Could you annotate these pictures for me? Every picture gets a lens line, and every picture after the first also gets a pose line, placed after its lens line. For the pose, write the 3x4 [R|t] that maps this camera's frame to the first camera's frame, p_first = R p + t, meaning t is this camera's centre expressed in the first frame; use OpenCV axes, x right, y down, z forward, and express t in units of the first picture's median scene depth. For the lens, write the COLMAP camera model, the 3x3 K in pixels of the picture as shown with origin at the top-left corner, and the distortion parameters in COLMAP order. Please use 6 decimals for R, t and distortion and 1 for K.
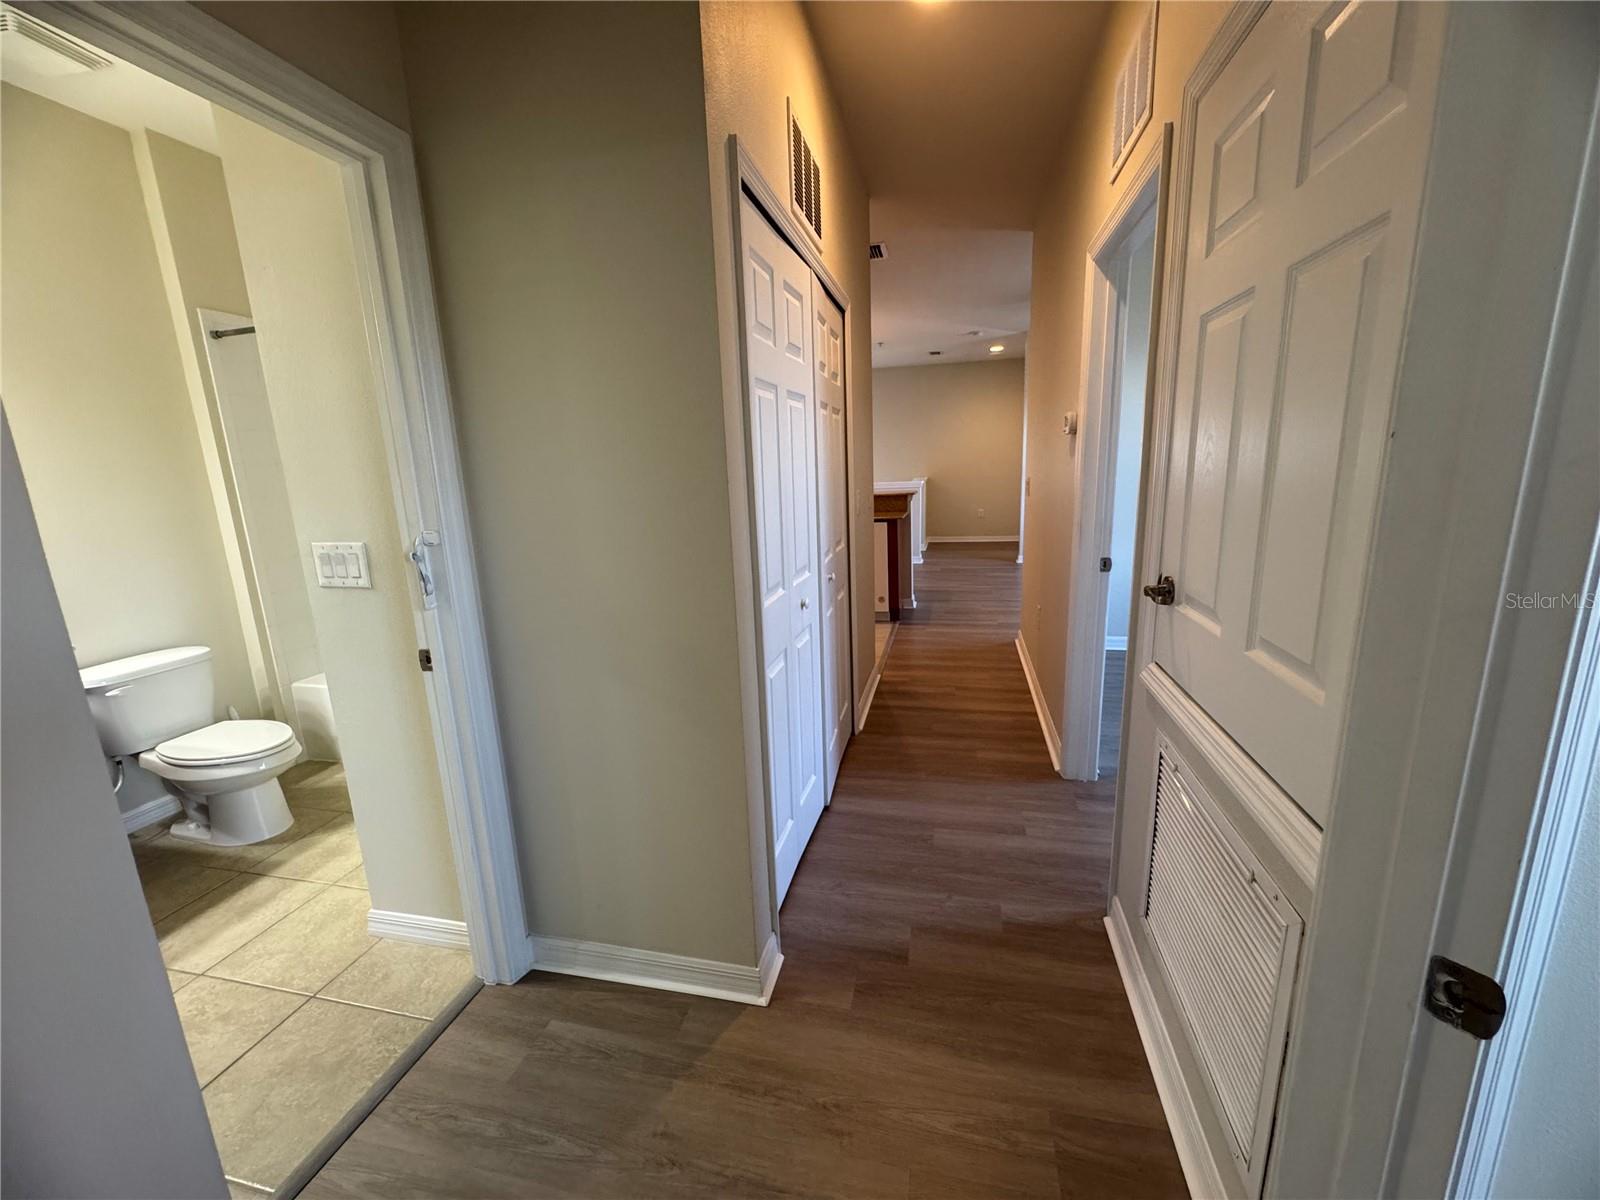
lens RADIAL K [[642.1, 0, 800.8], [0, 642.1, 597.9], [0, 0, 1]] dist [-0.000822, -0.000063]
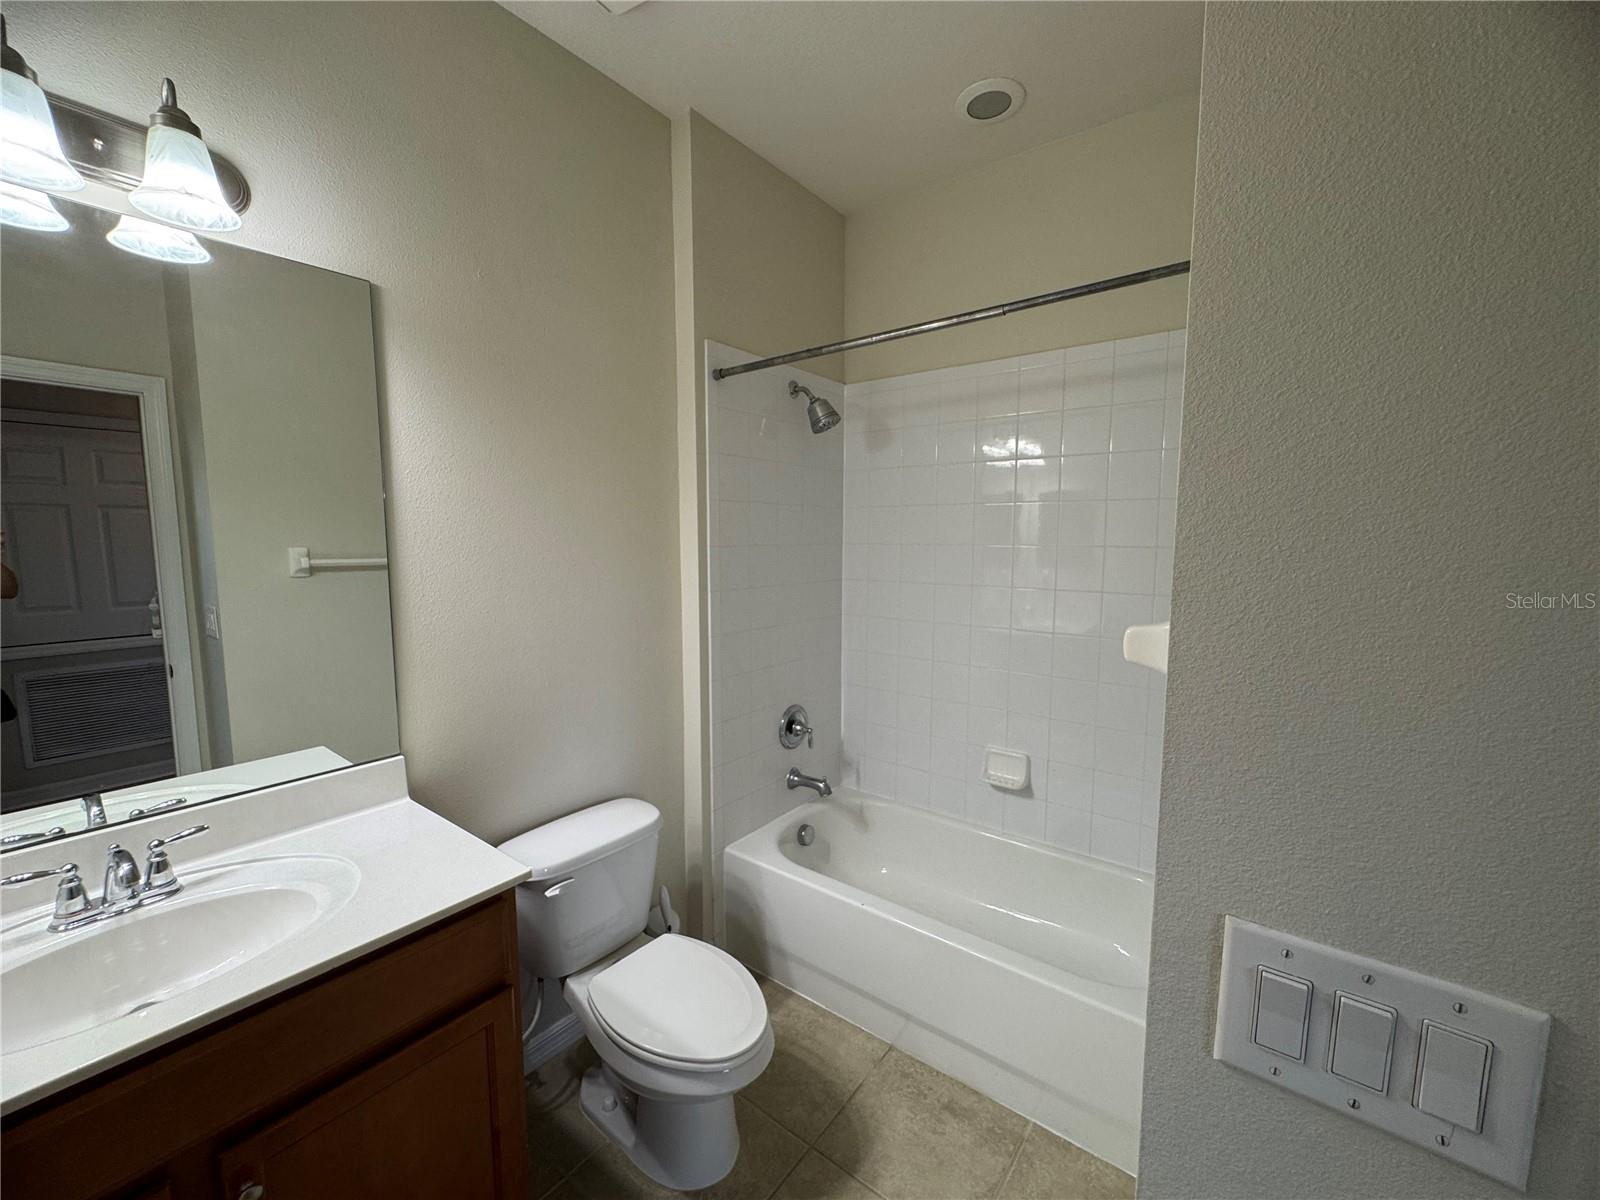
lens RADIAL K [[642.1, 0, 800.8], [0, 642.1, 597.9], [0, 0, 1]] dist [-0.000822, -0.000063]
pose [[0.905333, 0.068462, -0.419149, -0.513506], [-0.112660, 0.990278, -0.081592, -0.110977], [0.409488, 0.121089, 0.904244, 0.416017]]
